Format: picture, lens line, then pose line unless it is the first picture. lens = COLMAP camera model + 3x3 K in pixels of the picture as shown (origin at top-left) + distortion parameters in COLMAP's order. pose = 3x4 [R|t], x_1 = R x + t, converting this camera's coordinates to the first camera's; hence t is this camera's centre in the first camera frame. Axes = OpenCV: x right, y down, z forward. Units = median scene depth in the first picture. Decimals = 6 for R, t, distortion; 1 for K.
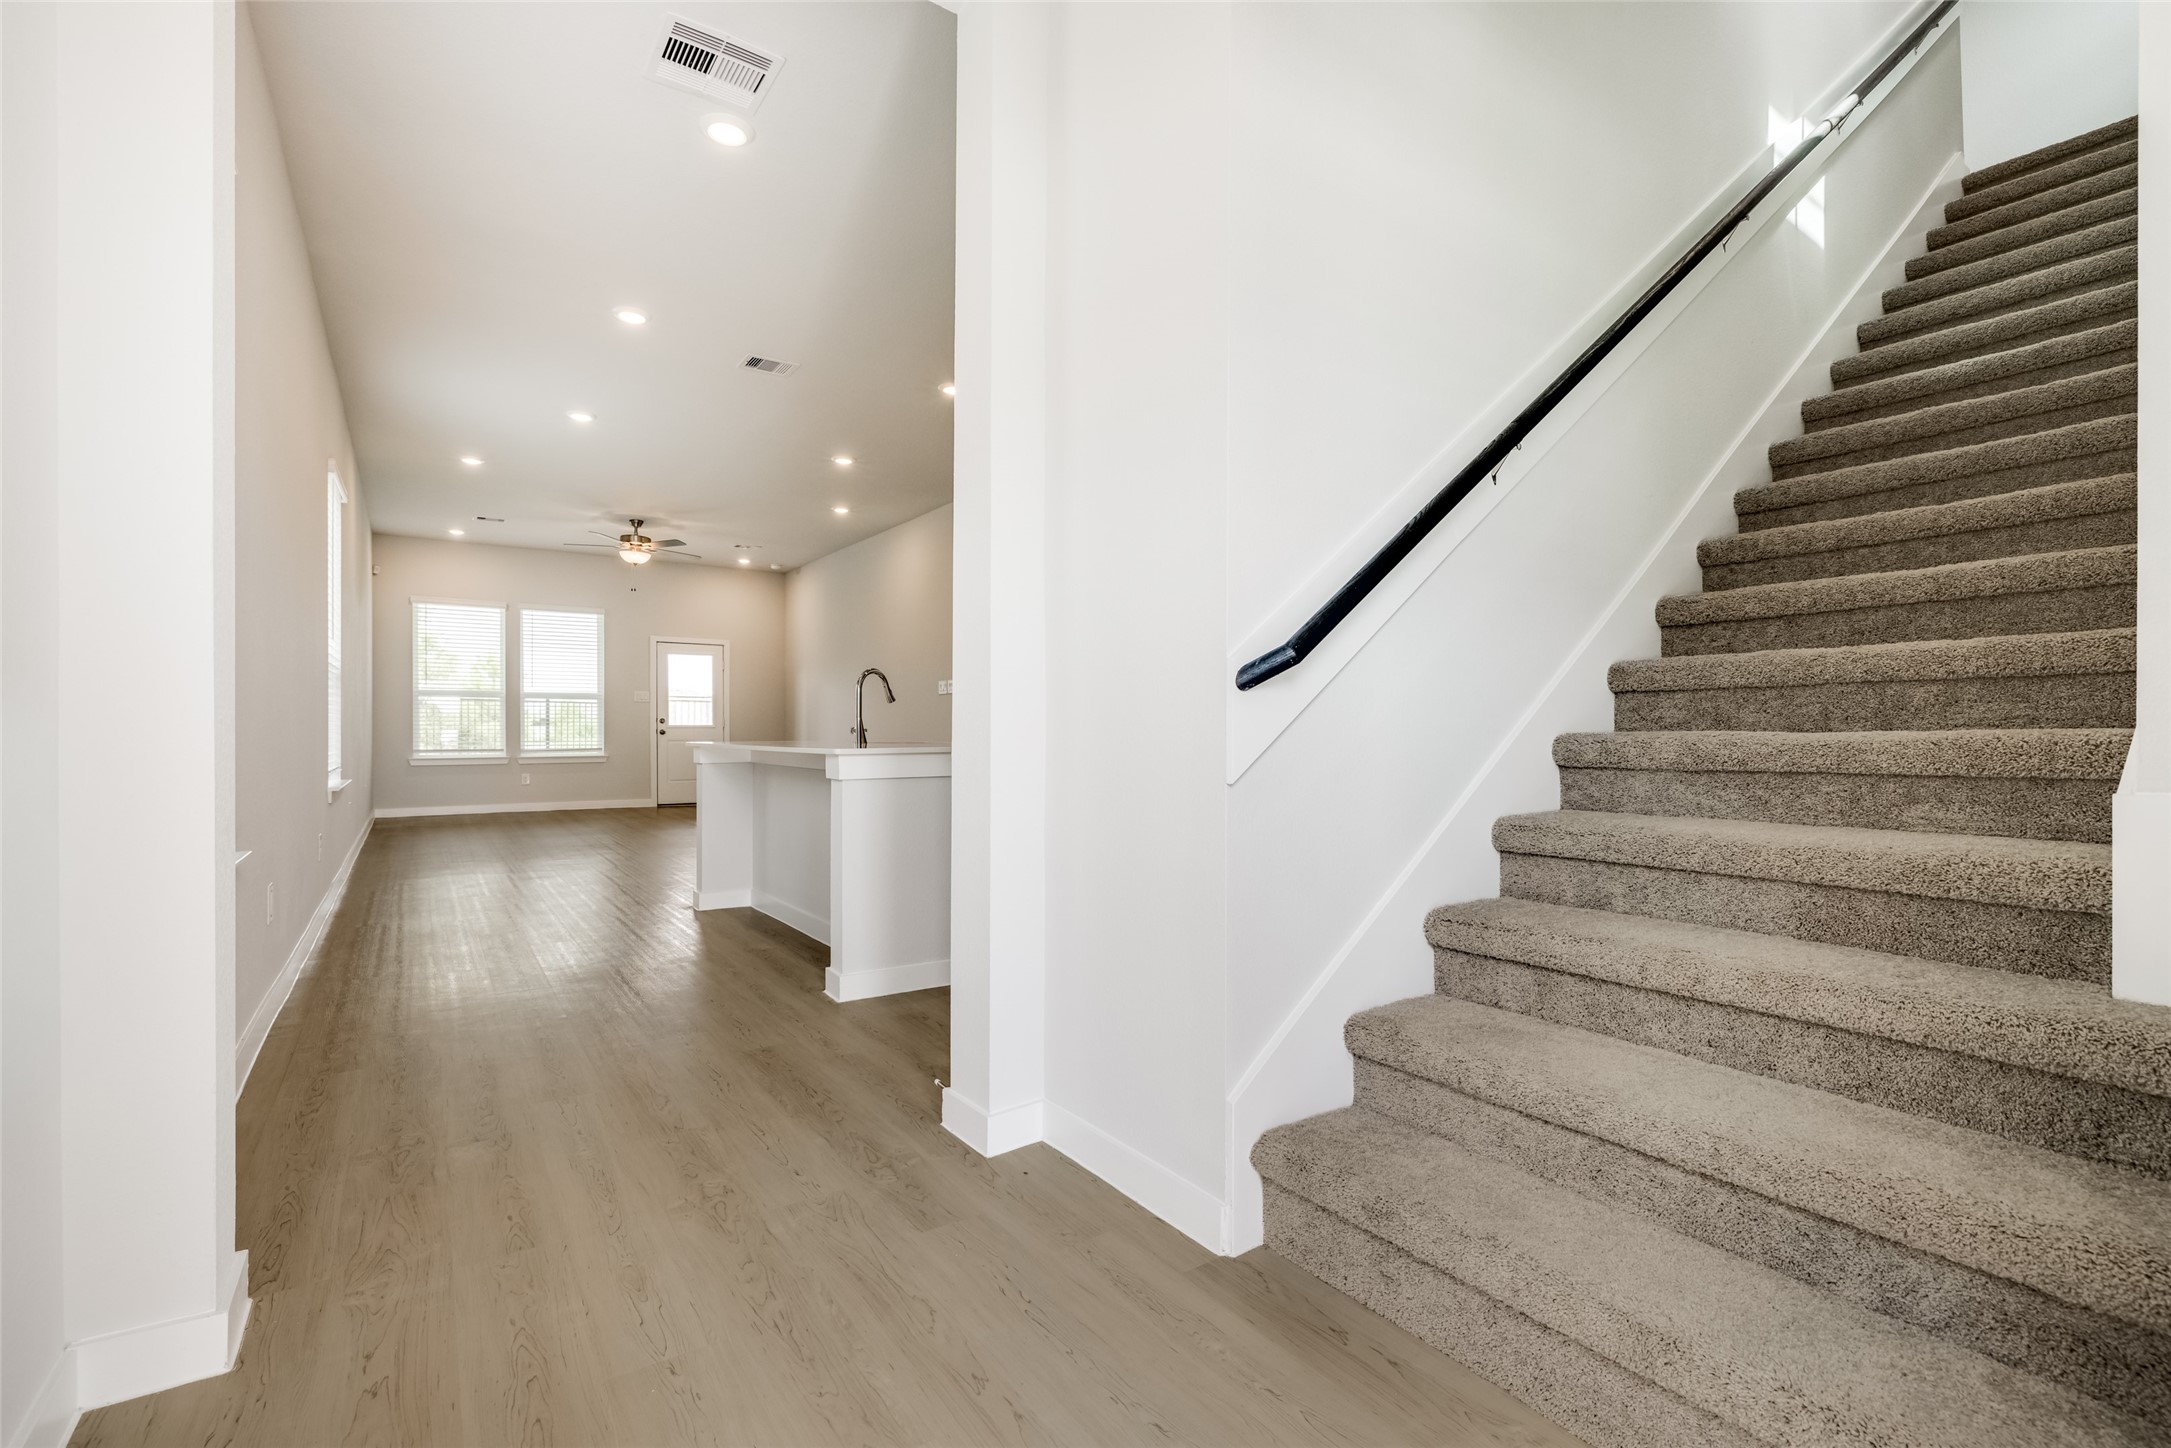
lens RADIAL K [[940.0, 0, 1081.9], [0, 940.0, 728.6], [0, 0, 1]] dist [-0.003504, 0.000649]
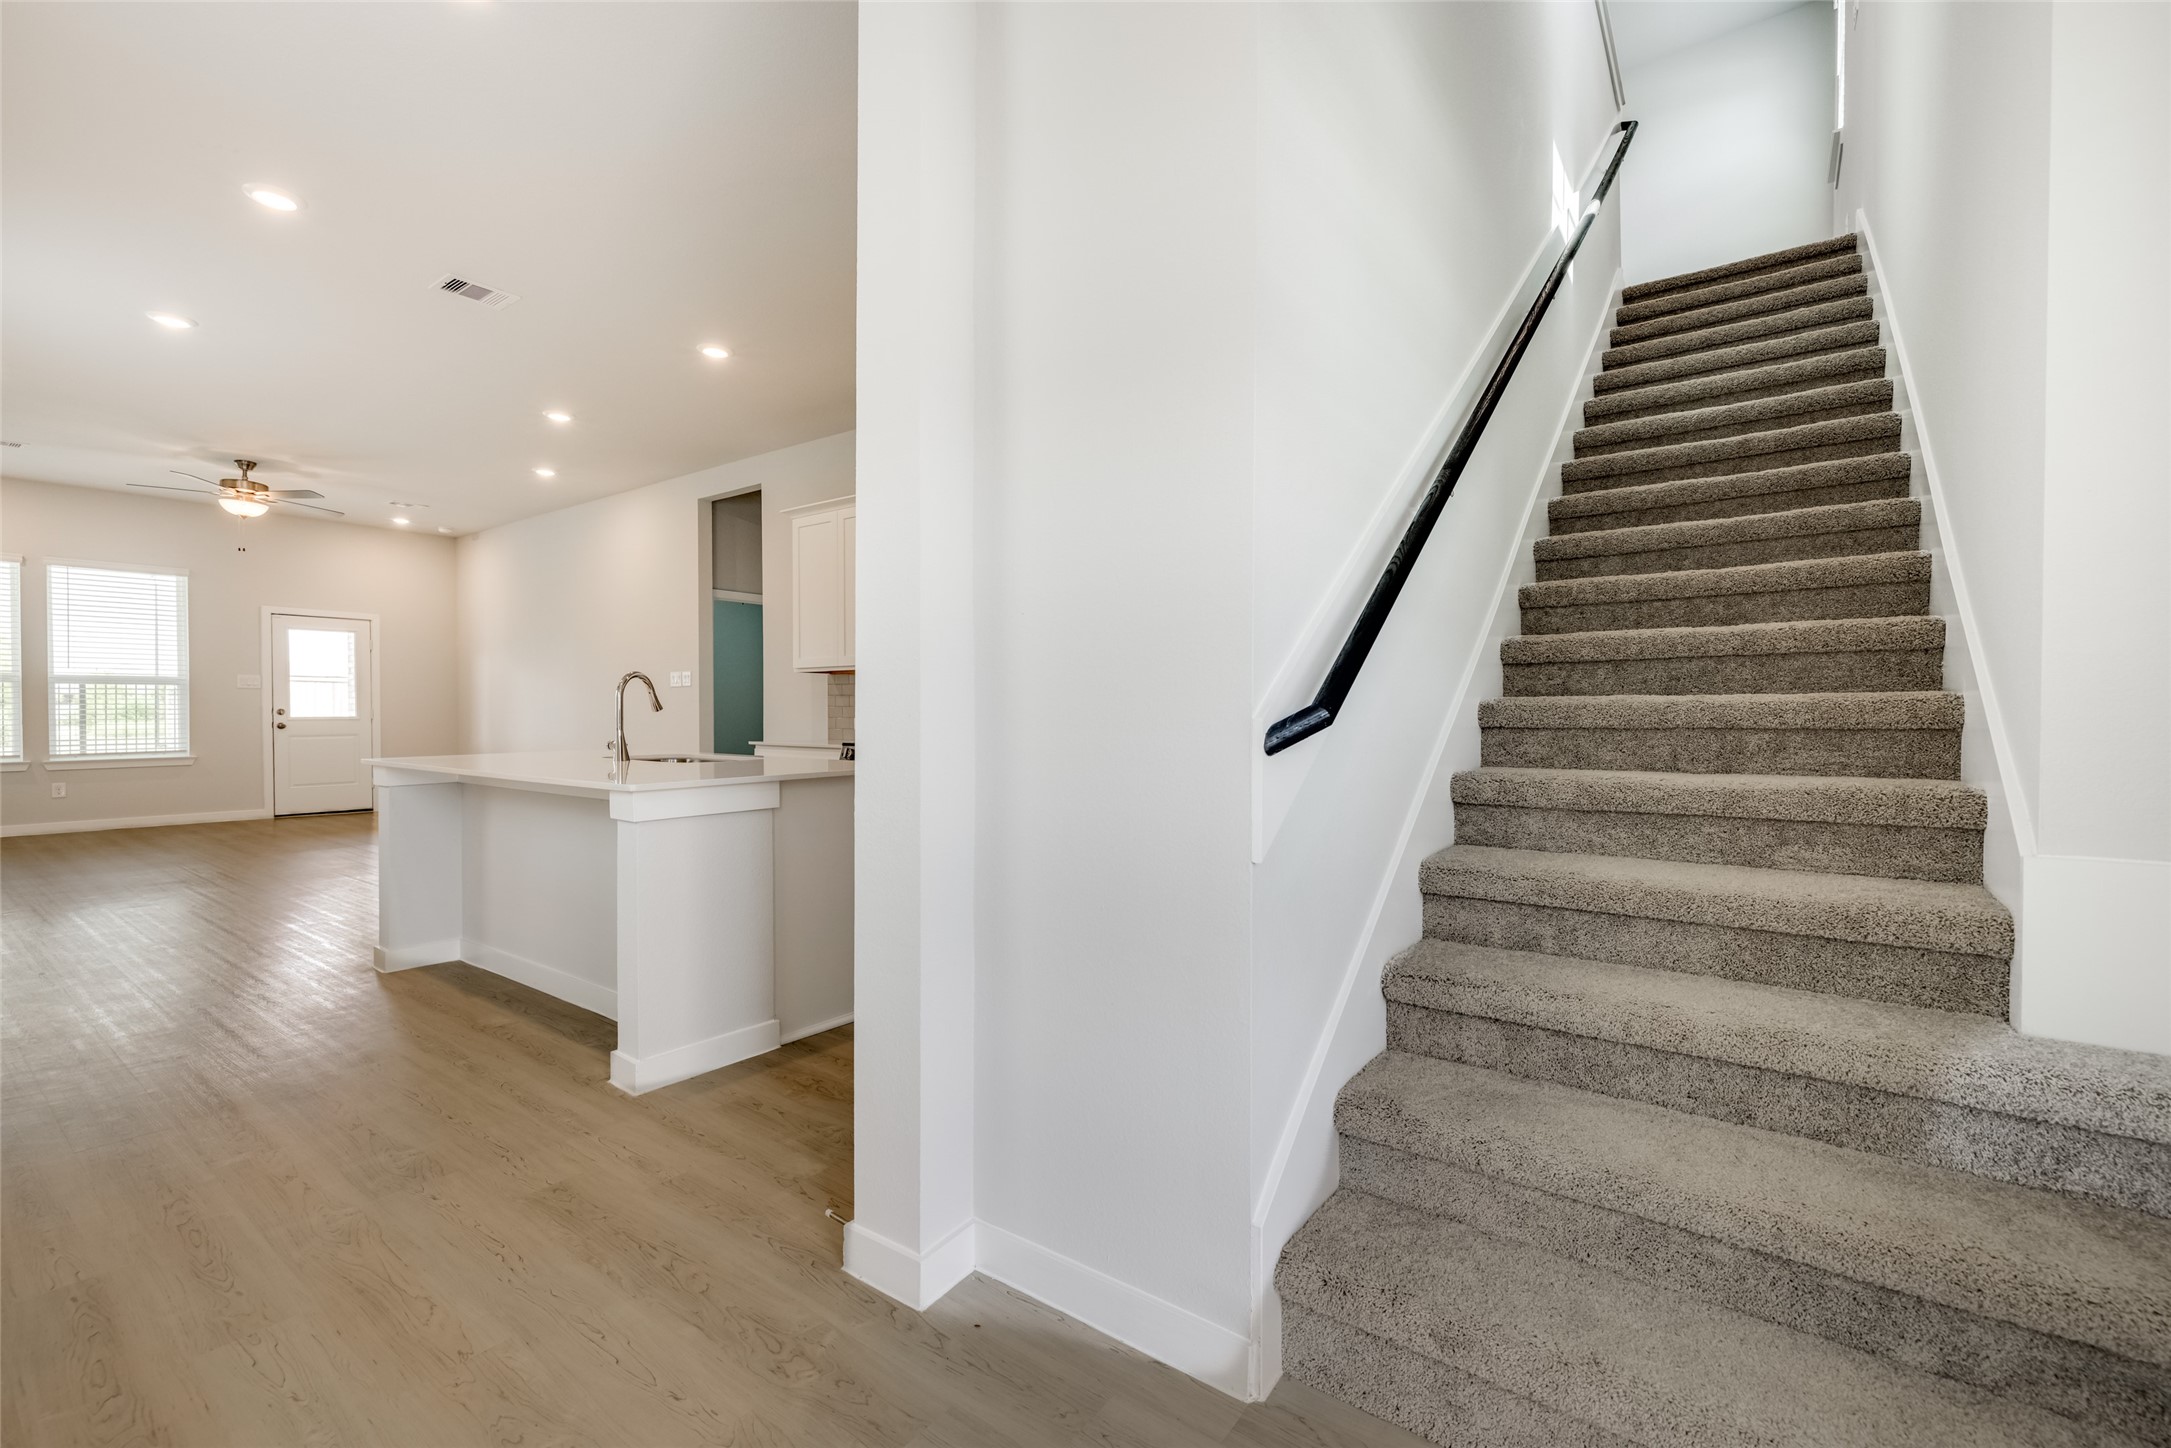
lens RADIAL K [[899.8, 0, 1100.7], [0, 899.8, 722.6], [0, 0, 1]] dist [-0.000630, 0.000147]
pose [[0.944104, -0.001530, 0.329644, -0.181052], [-0.002967, 0.999909, 0.013136, -0.058005], [-0.329635, -0.013380, 0.944014, 0.185118]]
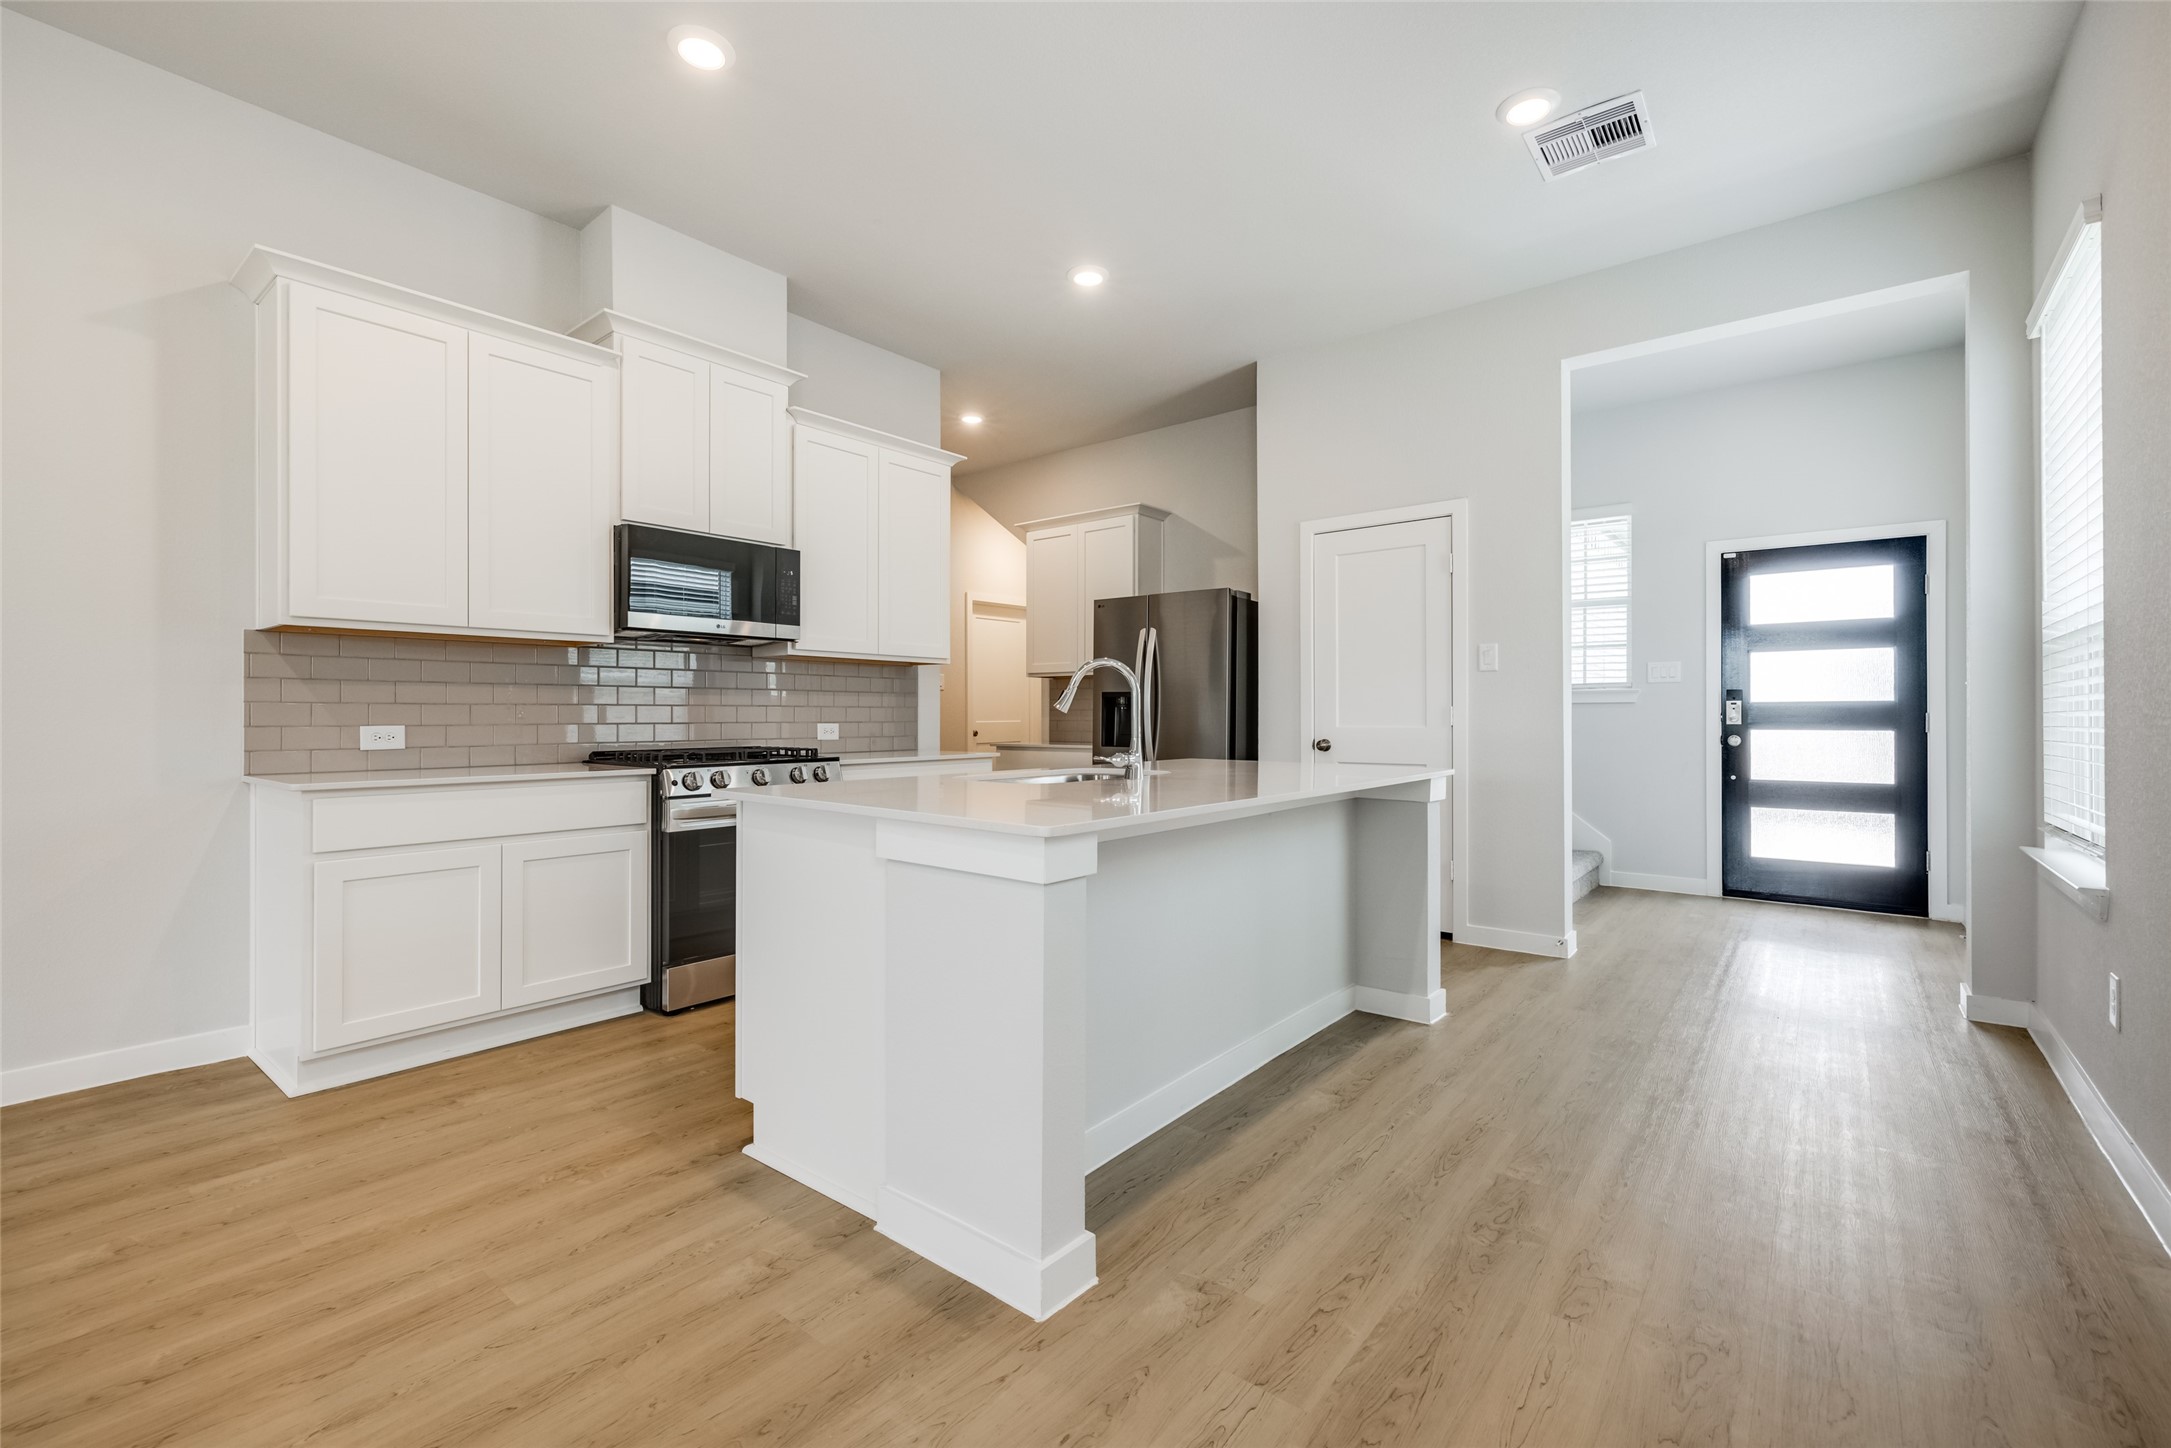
lens RADIAL K [[899.8, 0, 1074.1], [0, 899.8, 730.8], [0, 0, 1]] dist [-0.000630, 0.000147]
pose [[-0.264455, -0.015621, 0.964272, -1.549674], [-0.001050, 0.999873, 0.015910, -0.049997], [-0.964398, 0.003195, -0.264438, 2.304178]]
